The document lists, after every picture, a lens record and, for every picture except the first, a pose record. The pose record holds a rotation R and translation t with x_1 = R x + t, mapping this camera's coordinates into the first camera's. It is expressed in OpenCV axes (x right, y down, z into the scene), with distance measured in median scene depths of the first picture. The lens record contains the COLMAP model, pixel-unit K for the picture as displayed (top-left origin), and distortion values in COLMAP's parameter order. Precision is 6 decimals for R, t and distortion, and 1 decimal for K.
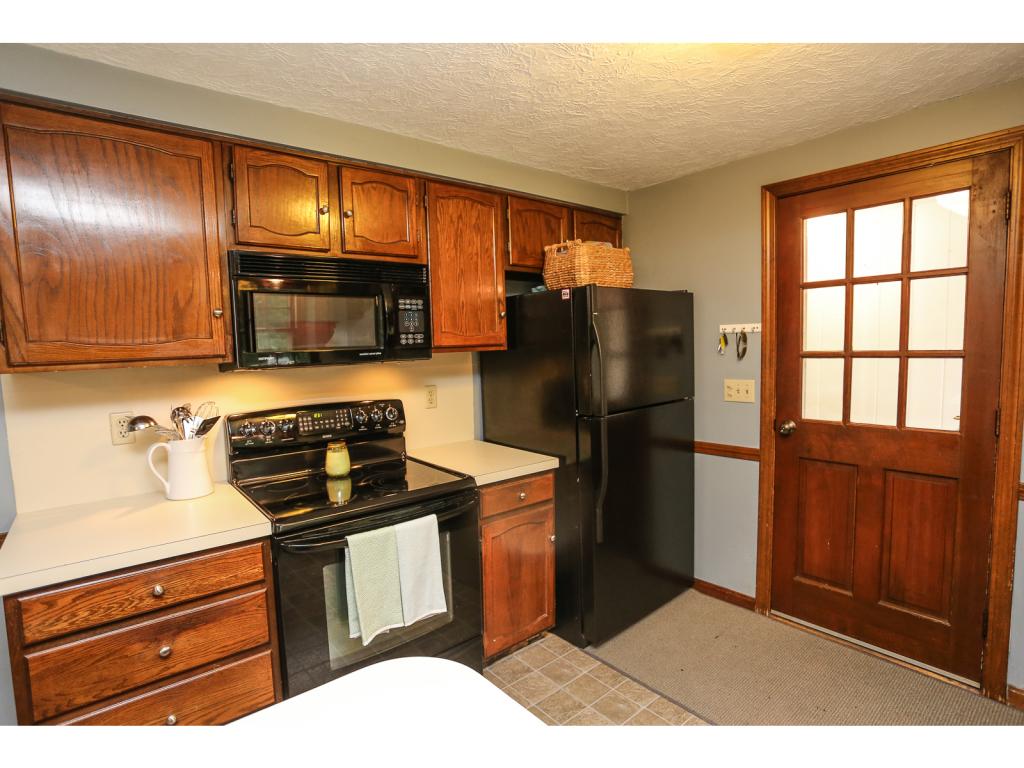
lens RADIAL K [[517.5, 0, 511.0], [0, 517.5, 388.8], [0, 0, 1]] dist [-0.038669, 0.000718]
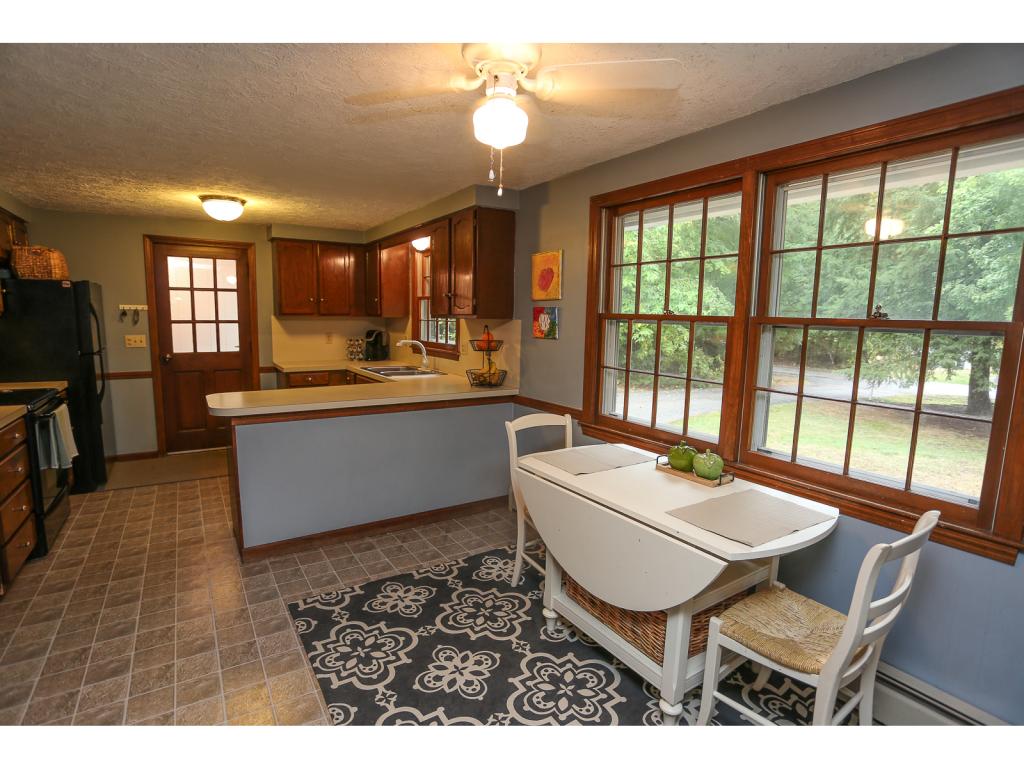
lens RADIAL K [[517.5, 0, 511.0], [0, 517.5, 388.8], [0, 0, 1]] dist [-0.038669, 0.000718]
pose [[0.125063, -0.104863, 0.986592, -1.341455], [0.063343, 0.993214, 0.097538, 0.090765], [-0.990125, 0.050295, 0.130857, -0.633149]]
